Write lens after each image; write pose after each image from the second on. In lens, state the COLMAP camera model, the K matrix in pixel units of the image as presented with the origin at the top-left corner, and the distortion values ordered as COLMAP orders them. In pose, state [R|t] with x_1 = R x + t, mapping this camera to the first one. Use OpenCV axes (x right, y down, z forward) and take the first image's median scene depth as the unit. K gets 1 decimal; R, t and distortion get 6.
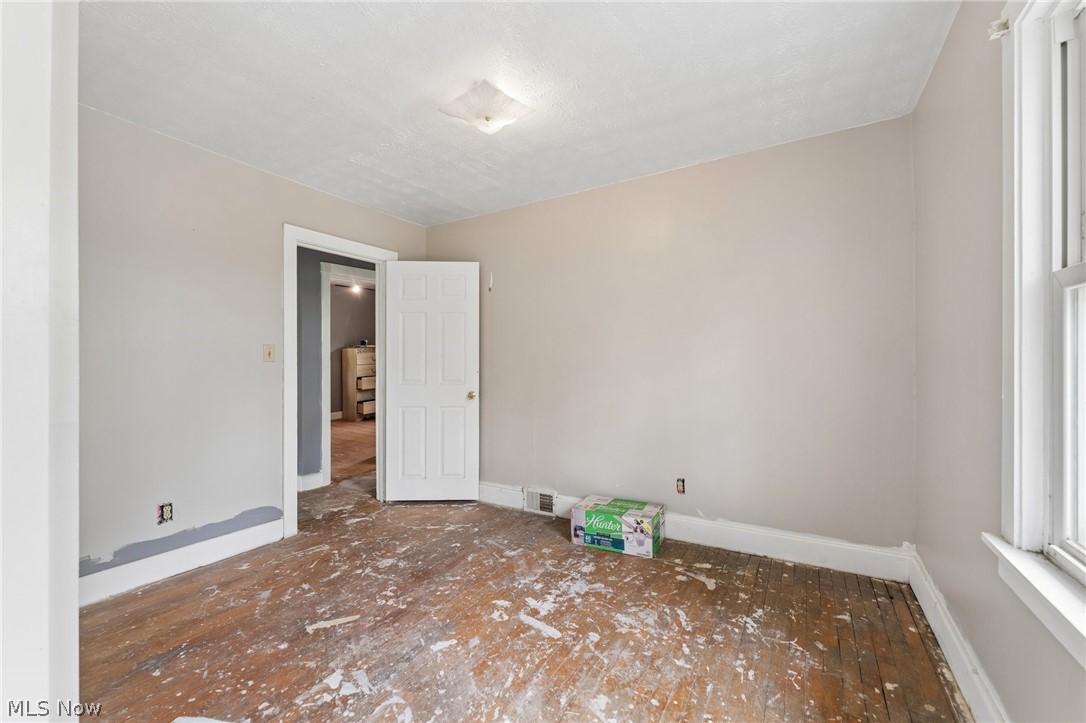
lens RADIAL K [[439.5, 0, 541.4], [0, 439.5, 359.8], [0, 0, 1]] dist [0.001815, -0.000177]
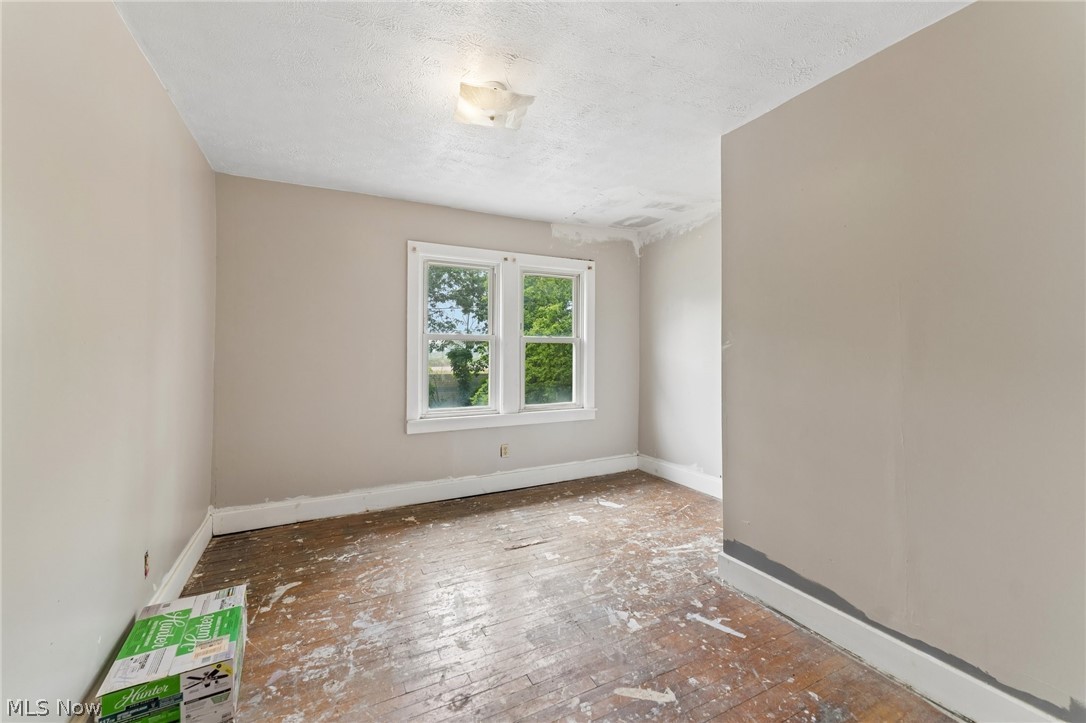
lens RADIAL K [[439.5, 0, 539.1], [0, 439.5, 354.5], [0, 0, 1]] dist [0.001815, -0.000177]
pose [[-0.845350, -0.000343, 0.534213, -0.626564], [0.004872, 0.999953, 0.008352, -0.027294], [-0.534191, 0.009663, -0.845309, 1.507389]]
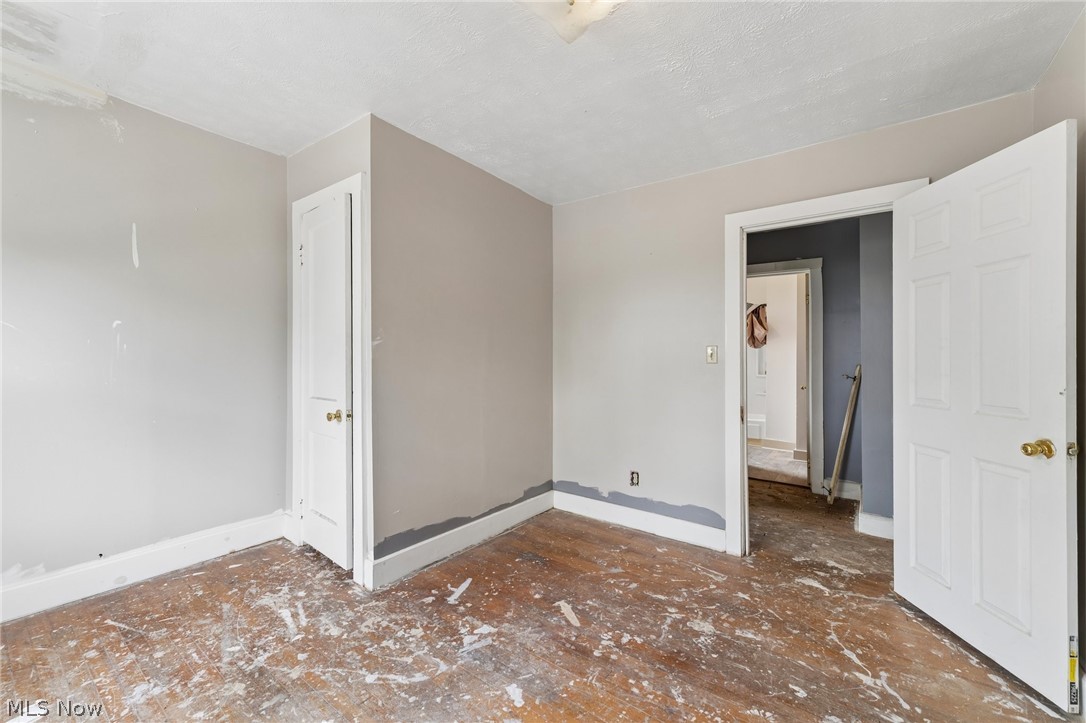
lens RADIAL K [[439.5, 0, 542.4], [0, 439.5, 363.7], [0, 0, 1]] dist [0.001815, -0.000177]
pose [[-0.096322, 0.005520, -0.995335, 0.476628], [-0.008124, 0.999947, 0.006332, 0.002871], [0.995317, 0.008696, -0.096272, 0.876506]]
